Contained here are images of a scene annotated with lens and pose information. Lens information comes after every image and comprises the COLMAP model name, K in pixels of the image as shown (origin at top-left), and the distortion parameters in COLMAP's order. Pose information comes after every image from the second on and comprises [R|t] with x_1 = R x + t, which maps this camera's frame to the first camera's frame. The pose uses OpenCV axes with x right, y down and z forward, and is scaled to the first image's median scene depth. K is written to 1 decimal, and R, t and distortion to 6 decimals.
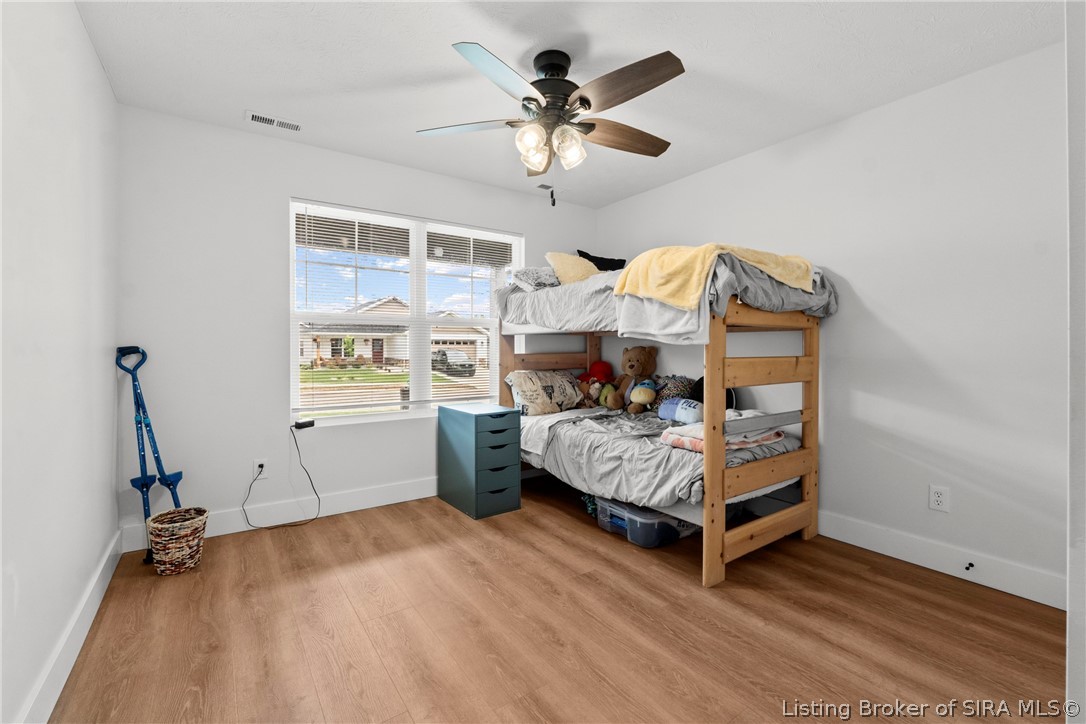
lens RADIAL K [[467.2, 0, 522.8], [0, 467.2, 346.4], [0, 0, 1]] dist [-0.007204, 0.000228]
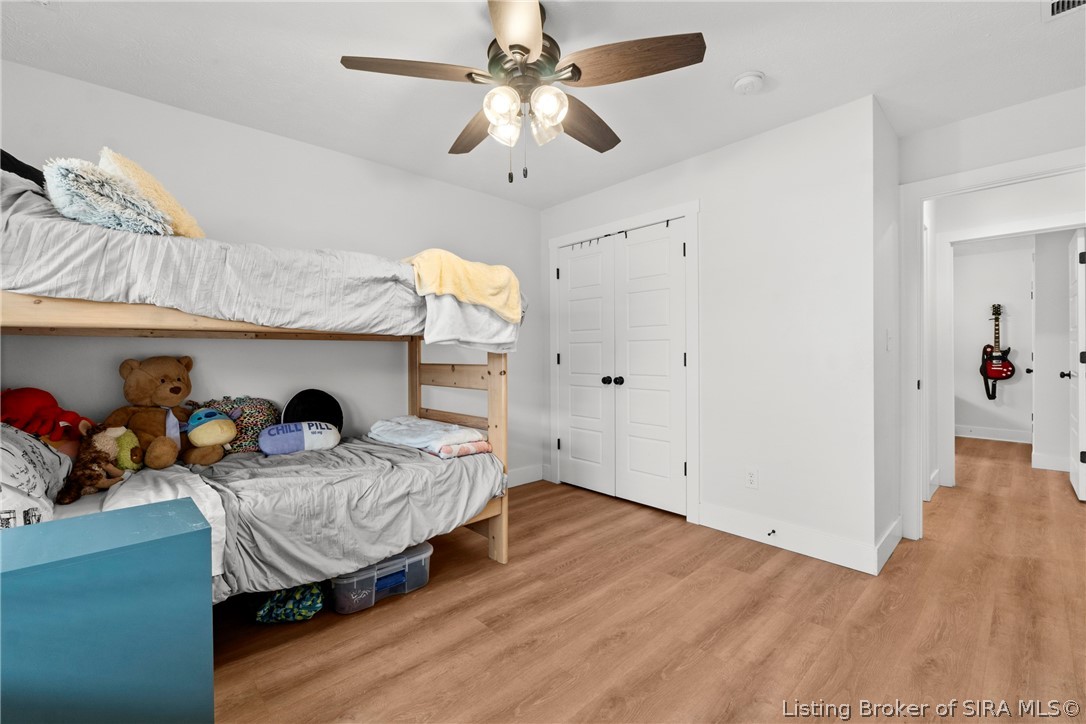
lens RADIAL K [[467.2, 0, 543.9], [0, 467.2, 357.9], [0, 0, 1]] dist [-0.007204, 0.000228]
pose [[-0.179305, -0.005182, 0.983780, -0.738848], [0.004146, 0.999973, 0.006023, 0.000443], [-0.983785, 0.005158, -0.179279, 1.082972]]
